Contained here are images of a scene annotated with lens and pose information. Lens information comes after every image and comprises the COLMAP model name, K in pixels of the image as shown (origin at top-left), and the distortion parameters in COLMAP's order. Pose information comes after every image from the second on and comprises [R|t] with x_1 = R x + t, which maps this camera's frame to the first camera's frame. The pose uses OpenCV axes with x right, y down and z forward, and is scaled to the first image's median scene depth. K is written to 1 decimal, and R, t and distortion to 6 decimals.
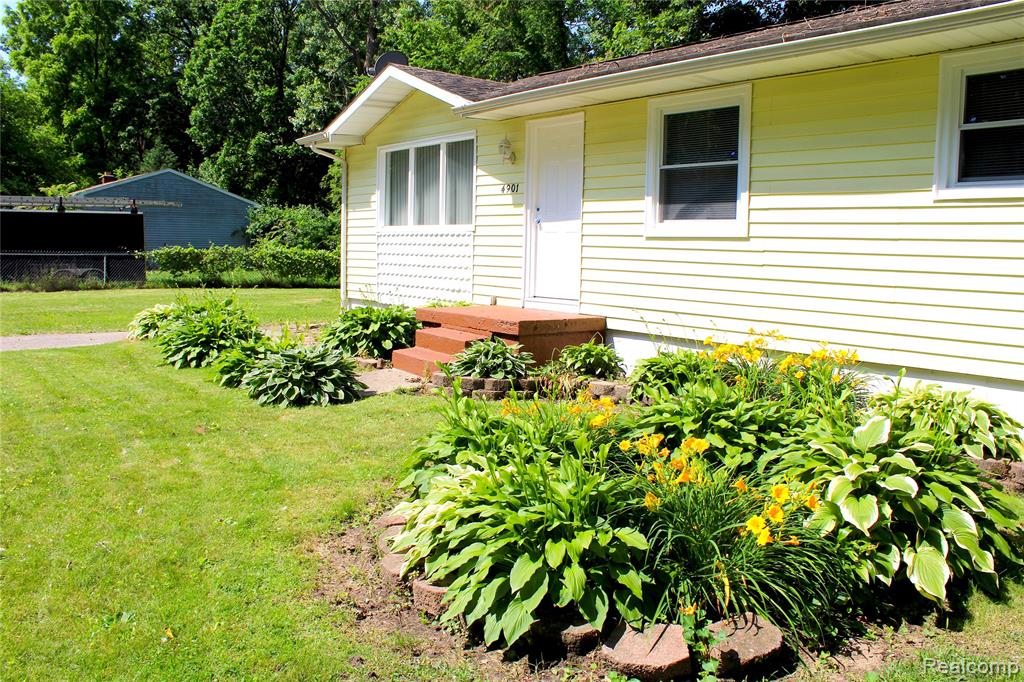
lens RADIAL K [[858.2, 0, 512.0], [0, 858.2, 341.0], [0, 0, 1]] dist [-0.180952, 0.171940]
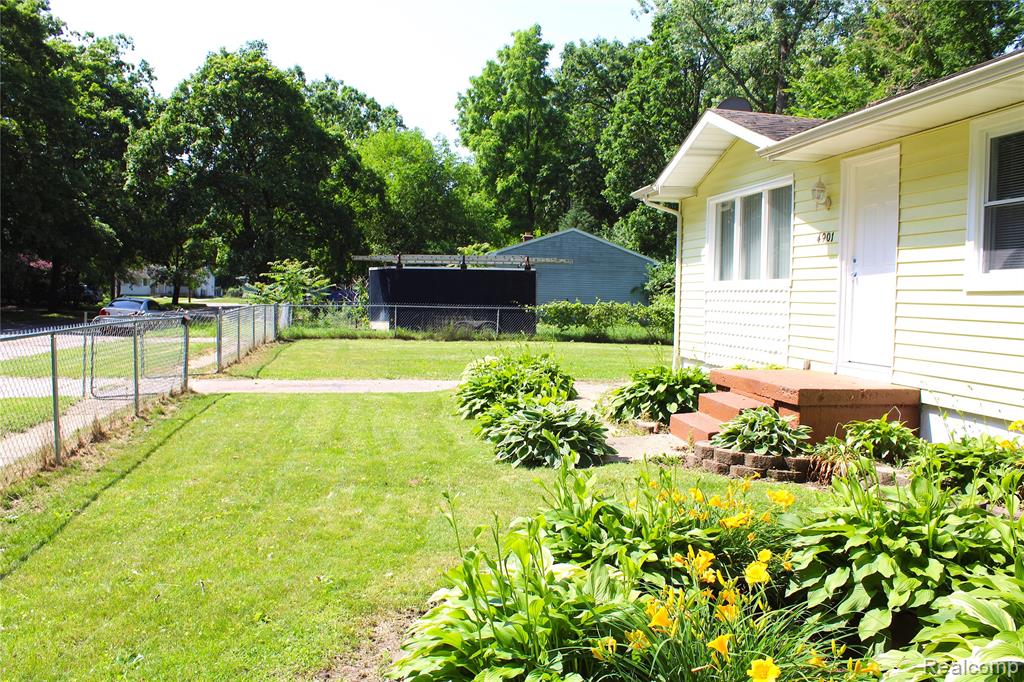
lens RADIAL K [[858.2, 0, 512.0], [0, 858.2, 341.0], [0, 0, 1]] dist [-0.180952, 0.171940]
pose [[0.879598, 0.023914, -0.475117, 0.120936], [-0.056446, 0.996927, -0.054322, -0.006985], [0.472357, 0.074600, 0.878244, 0.092206]]
